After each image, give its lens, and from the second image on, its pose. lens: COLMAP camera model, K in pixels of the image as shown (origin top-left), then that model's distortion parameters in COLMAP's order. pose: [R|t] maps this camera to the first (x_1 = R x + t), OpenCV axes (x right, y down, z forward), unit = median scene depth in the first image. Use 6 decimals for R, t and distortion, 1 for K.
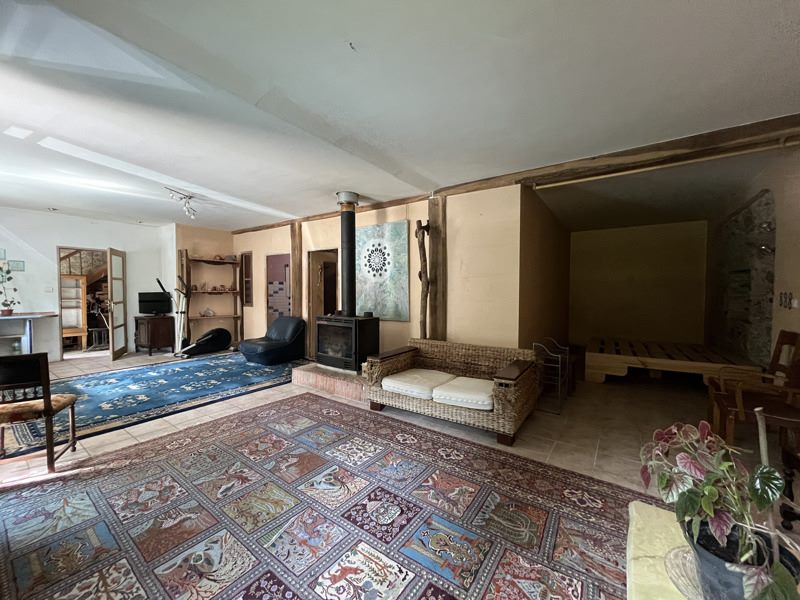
lens RADIAL K [[321.7, 0, 399.5], [0, 321.7, 300.0], [0, 0, 1]] dist [-0.003949, -0.000521]
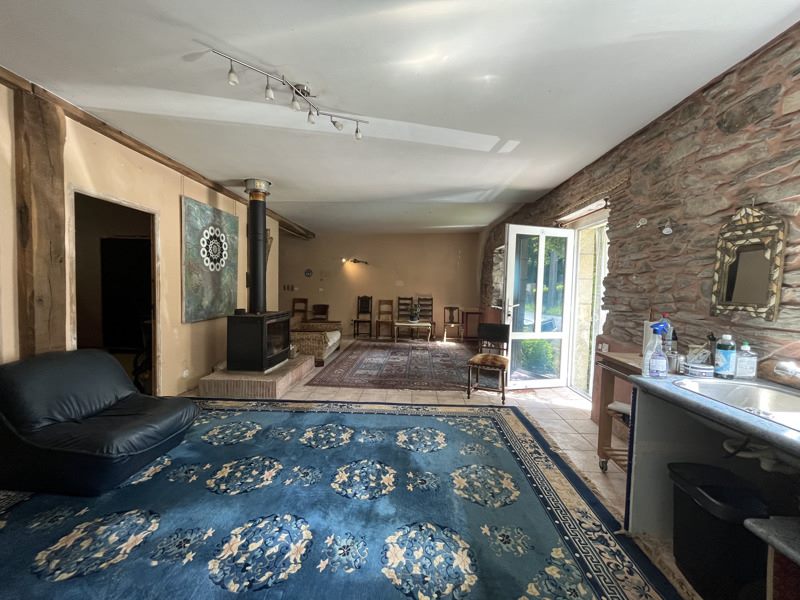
lens RADIAL K [[321.7, 0, 400.3], [0, 321.7, 300.6], [0, 0, 1]] dist [-0.003949, -0.000521]
pose [[-0.549622, -0.050206, 0.833904, -0.881267], [0.006496, 0.997906, 0.064361, -0.032590], [-0.835388, 0.040791, -0.548145, 0.880865]]
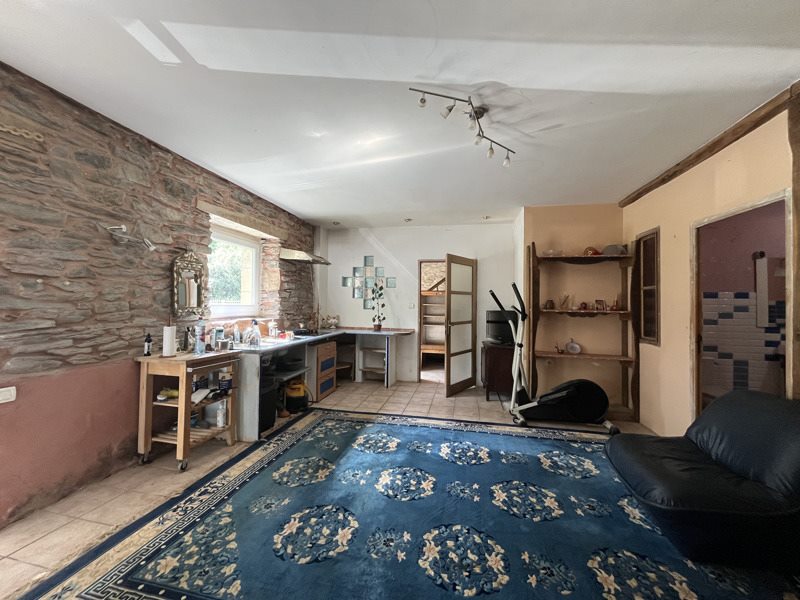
lens RADIAL K [[321.7, 0, 397.8], [0, 321.7, 298.8], [0, 0, 1]] dist [-0.003949, -0.000521]
pose [[0.394687, -0.012643, -0.918728, -0.211215], [-0.041120, 0.998660, -0.031409, -0.019811], [0.917895, 0.050174, 0.393639, 0.551032]]
